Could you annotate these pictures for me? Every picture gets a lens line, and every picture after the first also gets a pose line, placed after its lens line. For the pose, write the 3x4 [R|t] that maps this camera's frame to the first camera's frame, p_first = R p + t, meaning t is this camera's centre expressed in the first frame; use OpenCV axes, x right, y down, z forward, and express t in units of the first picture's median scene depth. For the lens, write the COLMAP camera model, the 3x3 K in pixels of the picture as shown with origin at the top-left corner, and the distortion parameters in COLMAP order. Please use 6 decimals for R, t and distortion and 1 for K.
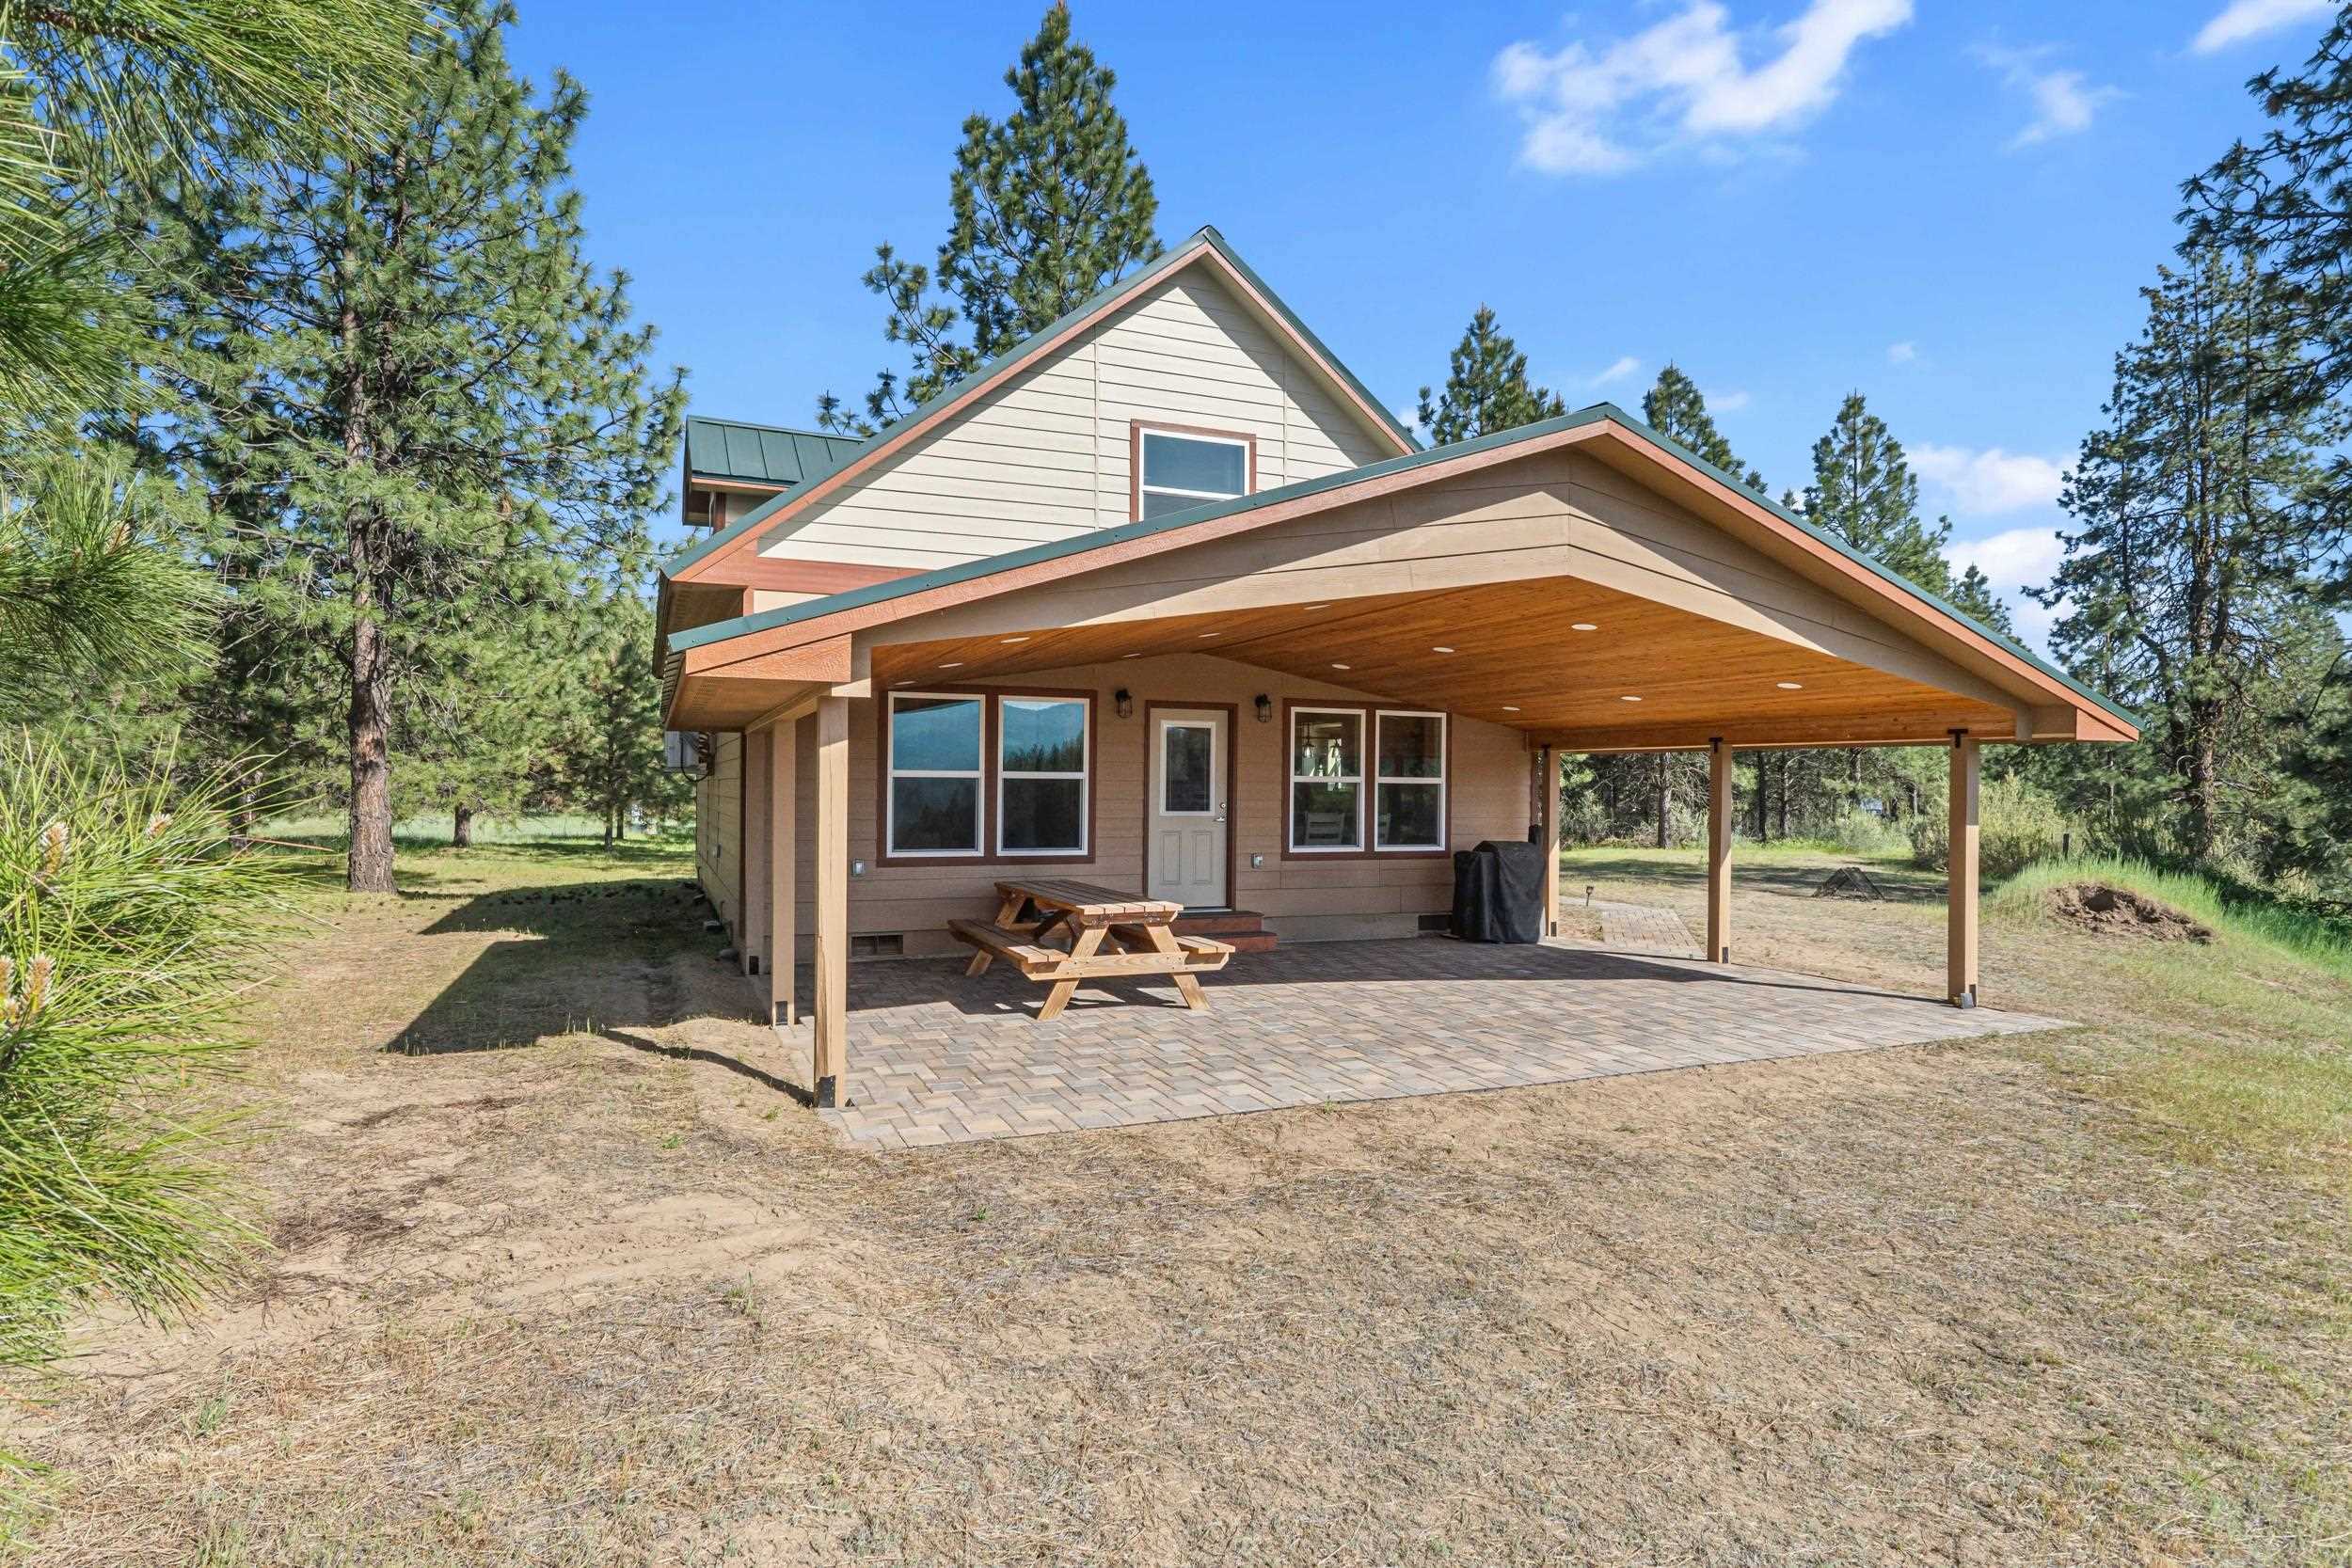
lens RADIAL K [[1357.7, 0, 1176.0], [0, 1357.7, 784.0], [0, 0, 1]] dist [0.000155, 0.000003]
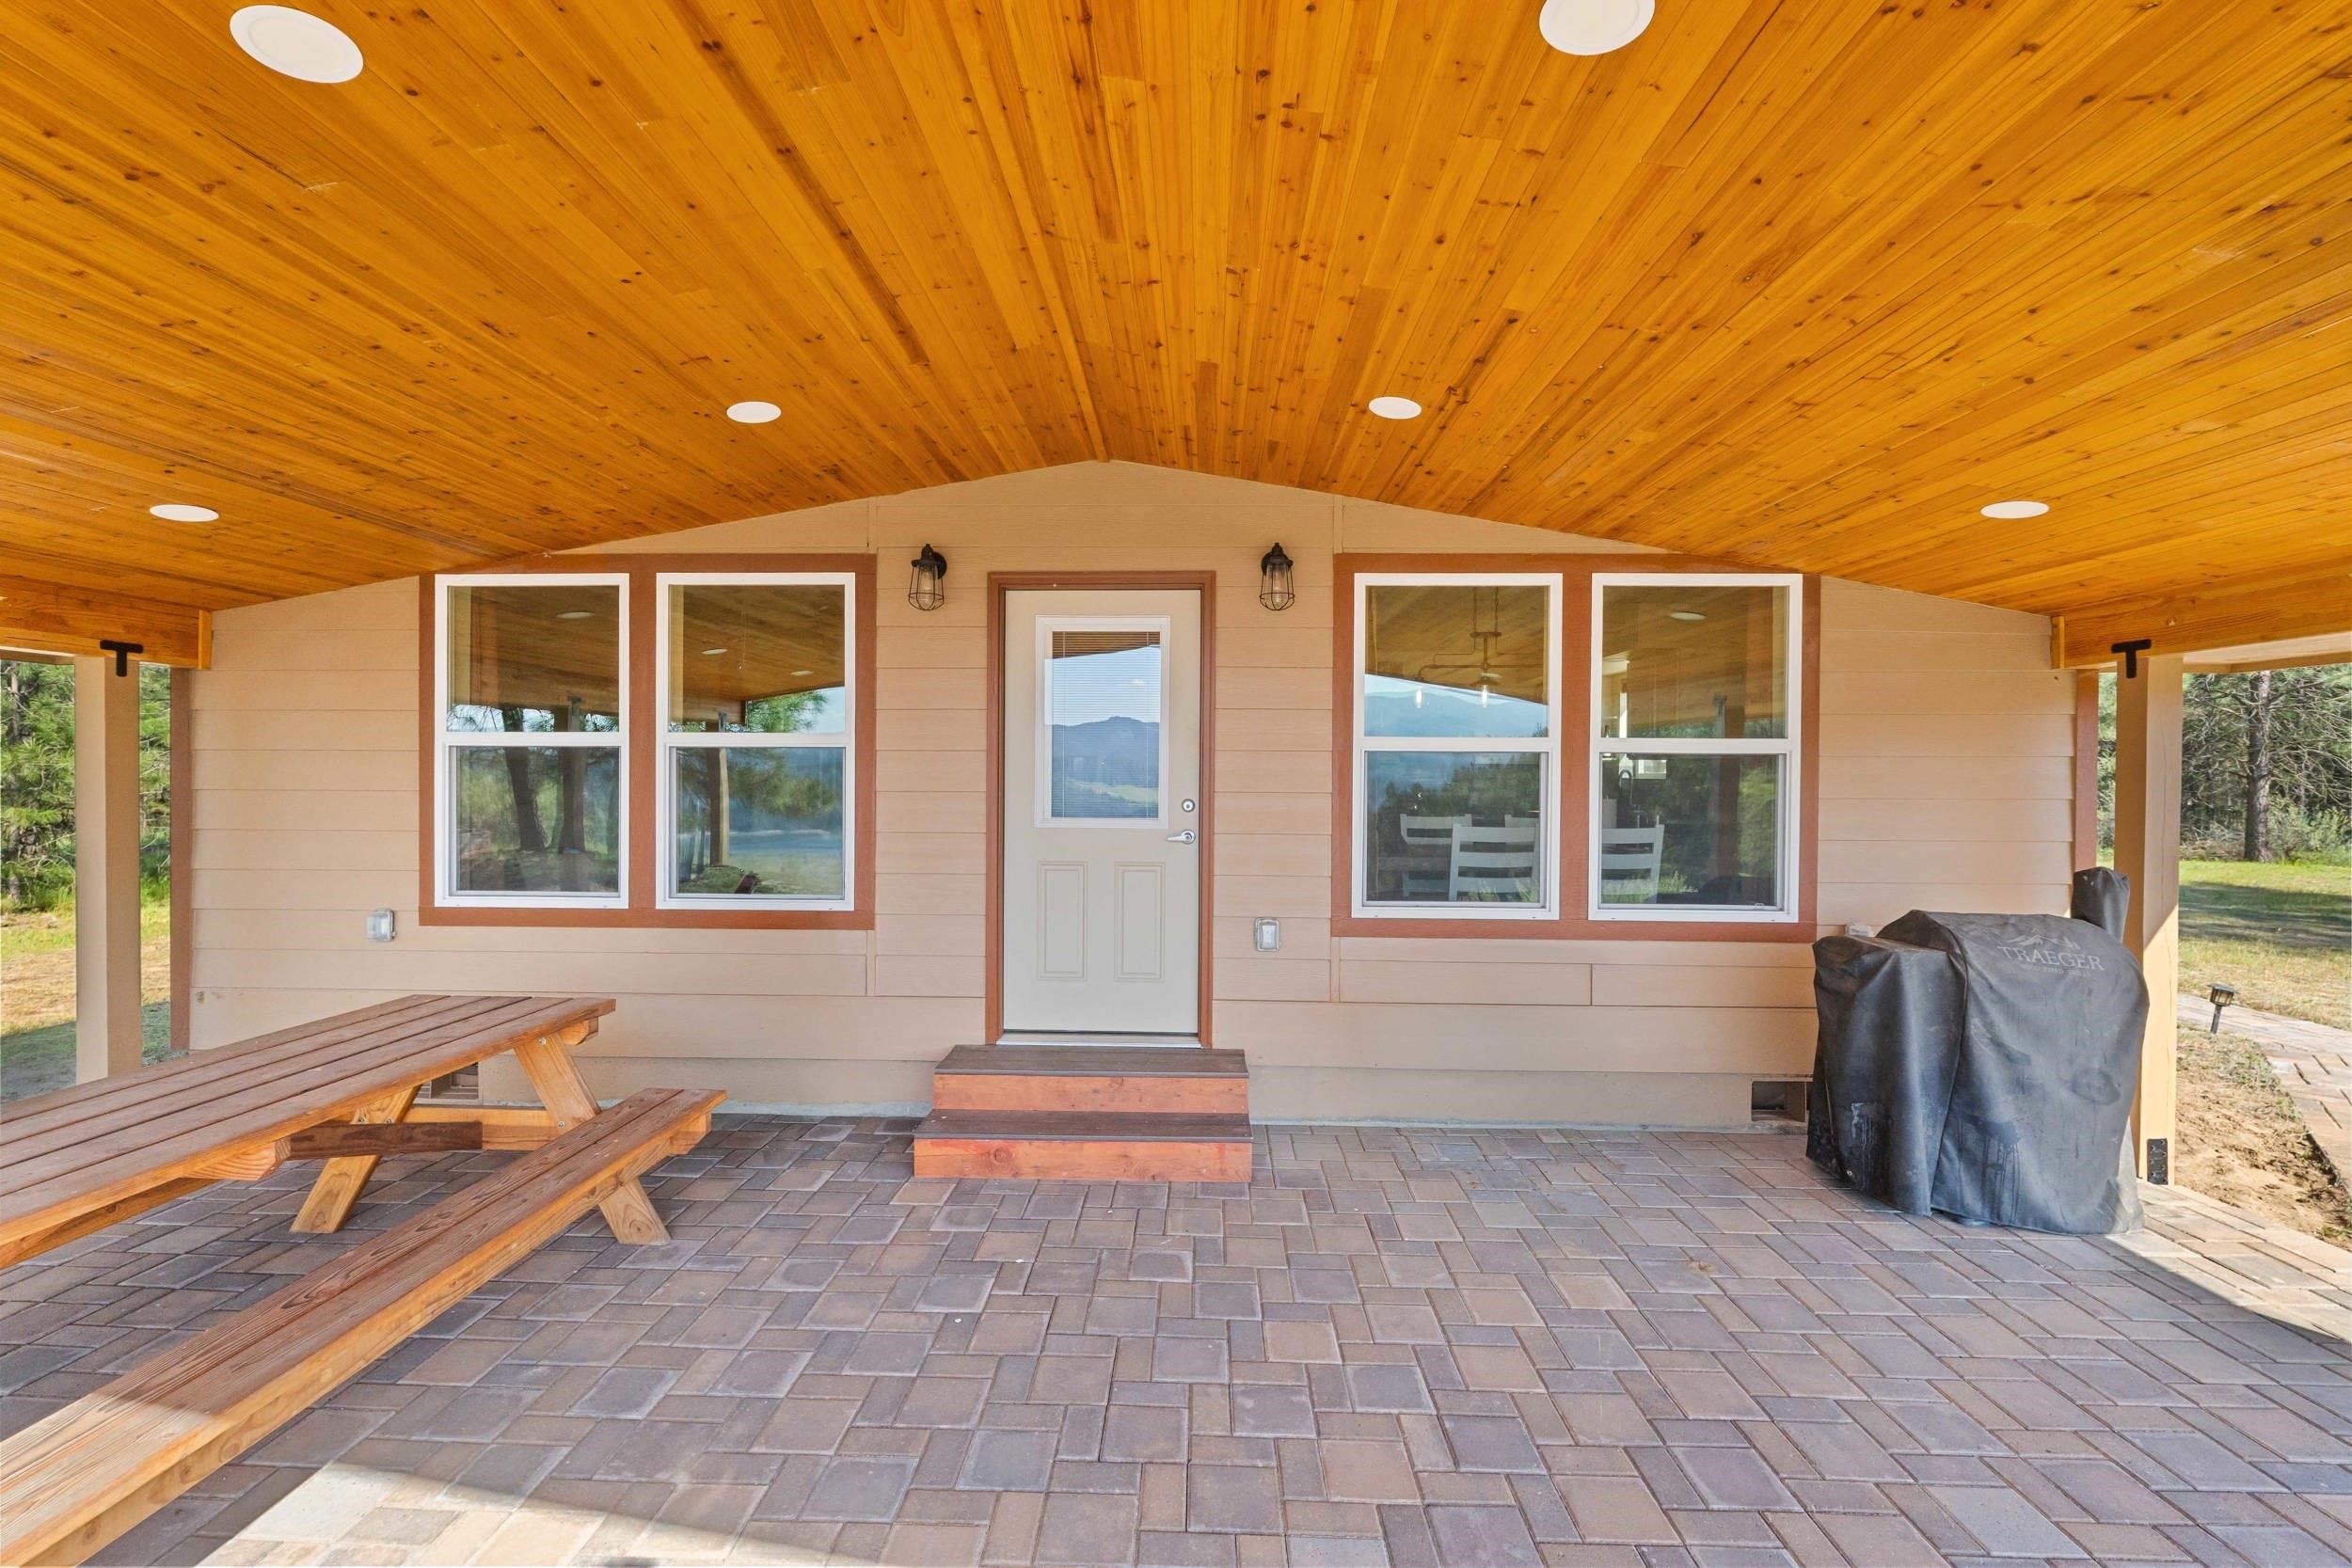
lens RADIAL K [[977.9, 0, 1176.0], [0, 977.9, 784.0], [0, 0, 1]] dist [-0.010657, -0.000093]
pose [[0.898739, 0.000188, -0.438484, 0.162909], [0.002089, 0.999987, 0.004710, 0.007024], [0.438479, -0.005149, 0.898727, 0.680138]]
